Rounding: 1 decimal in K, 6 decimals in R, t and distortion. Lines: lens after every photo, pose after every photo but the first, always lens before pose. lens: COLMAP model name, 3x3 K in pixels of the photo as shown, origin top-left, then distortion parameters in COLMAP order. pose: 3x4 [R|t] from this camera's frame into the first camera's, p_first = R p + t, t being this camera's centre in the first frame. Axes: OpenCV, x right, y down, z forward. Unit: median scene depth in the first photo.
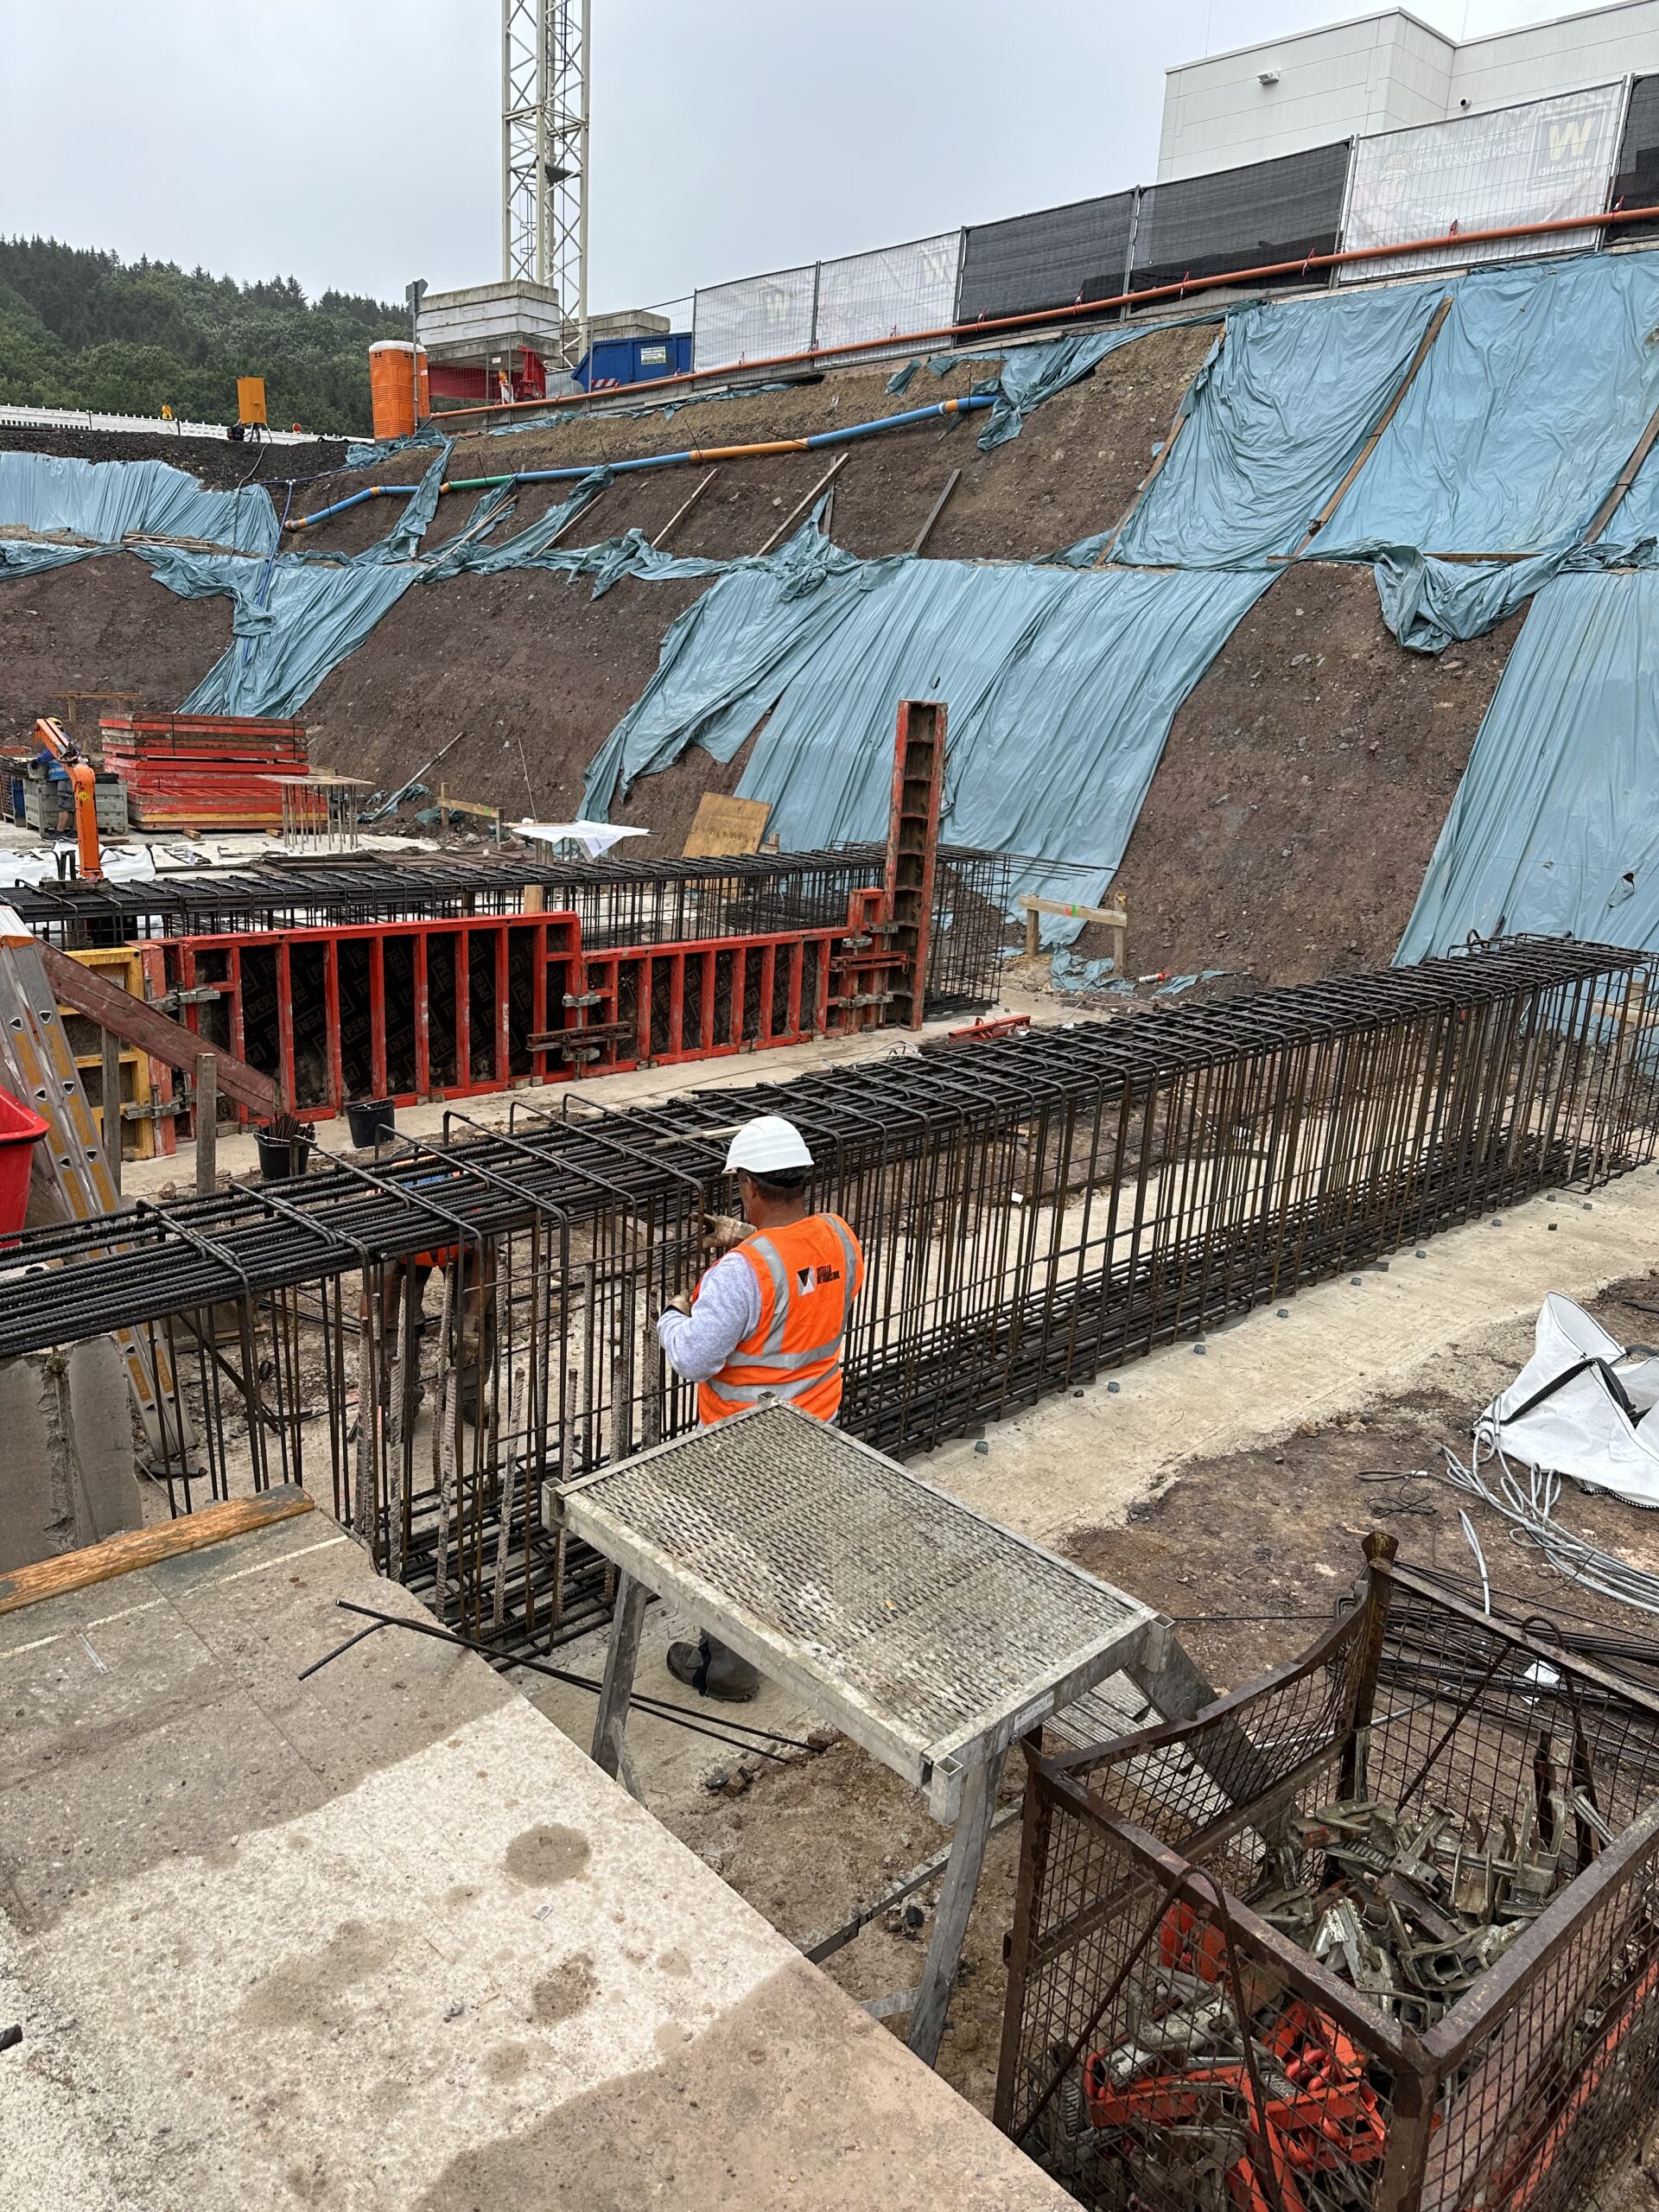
lens RADIAL K [[1527.2, 0, 829.5], [0, 1527.2, 1106.0], [0, 0, 1]] dist [0.119076, -0.134037]
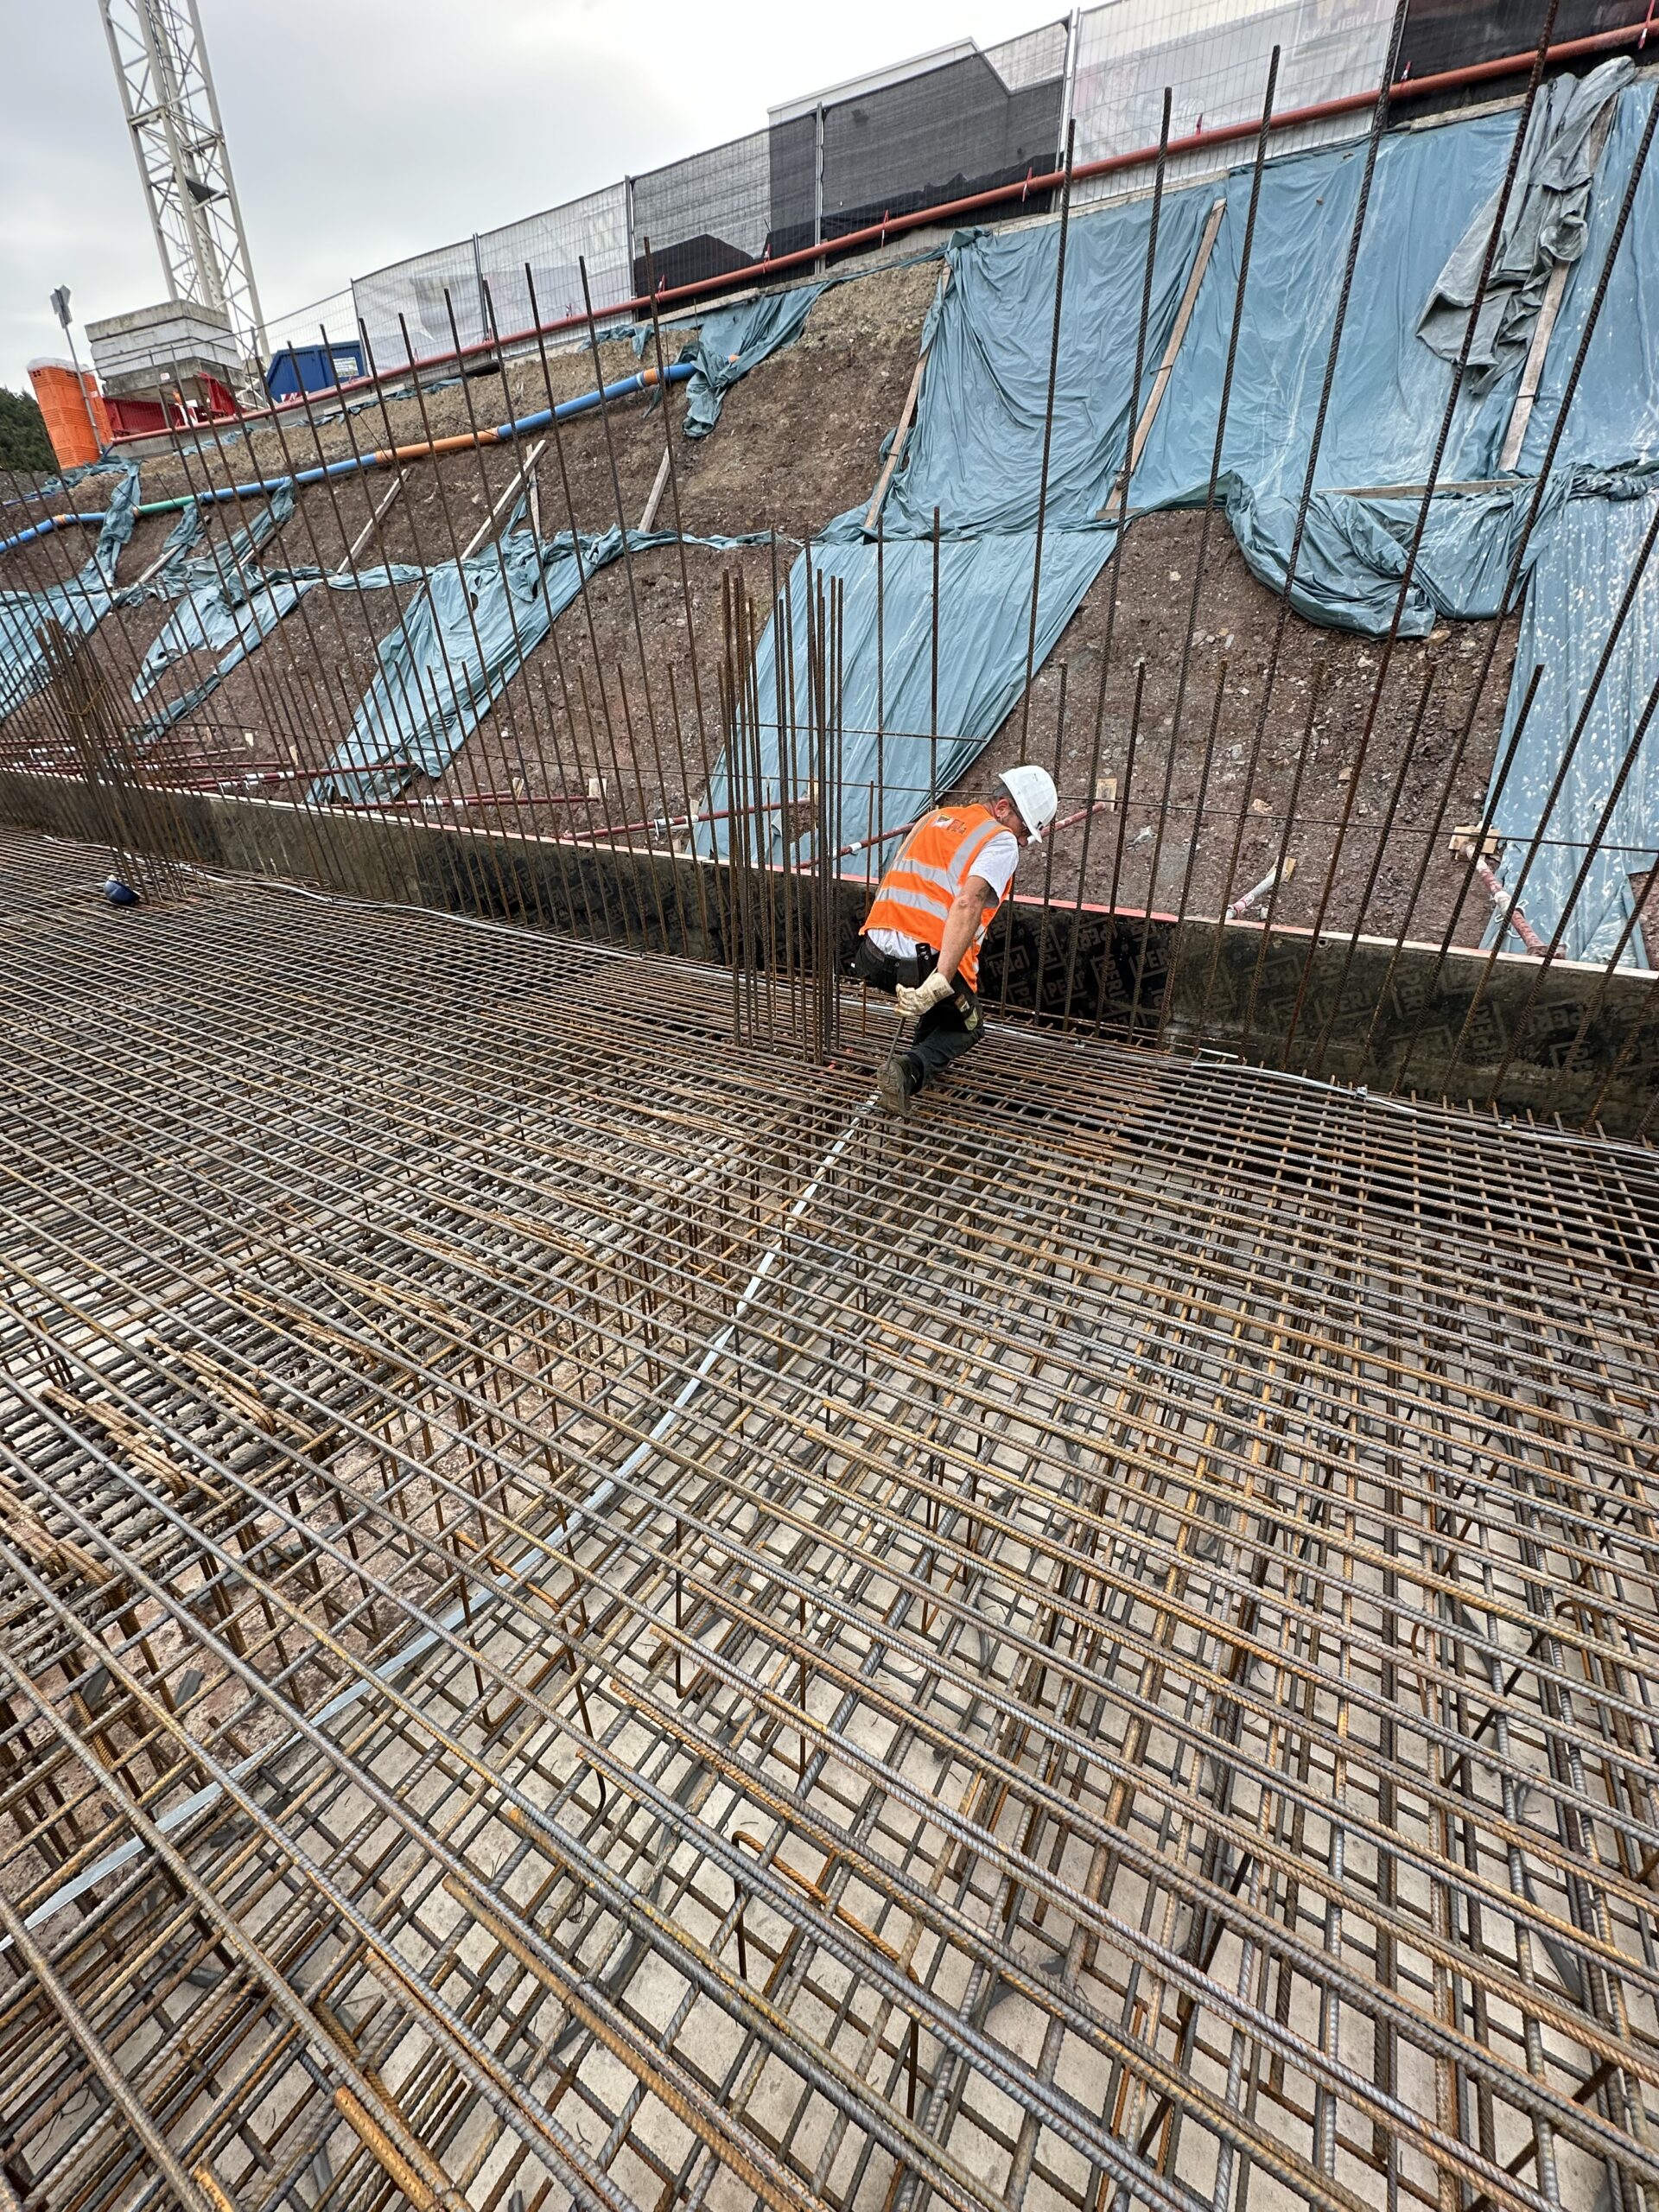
lens RADIAL K [[887.9, 0, 829.5], [0, 887.9, 1106.0], [0, 0, 1]] dist [-0.002404, -0.000440]
pose [[0.960735, -0.165300, 0.222855, -0.006437], [0.121874, 0.972946, 0.196270, -0.085935], [-0.249269, -0.161404, 0.954889, 0.295996]]
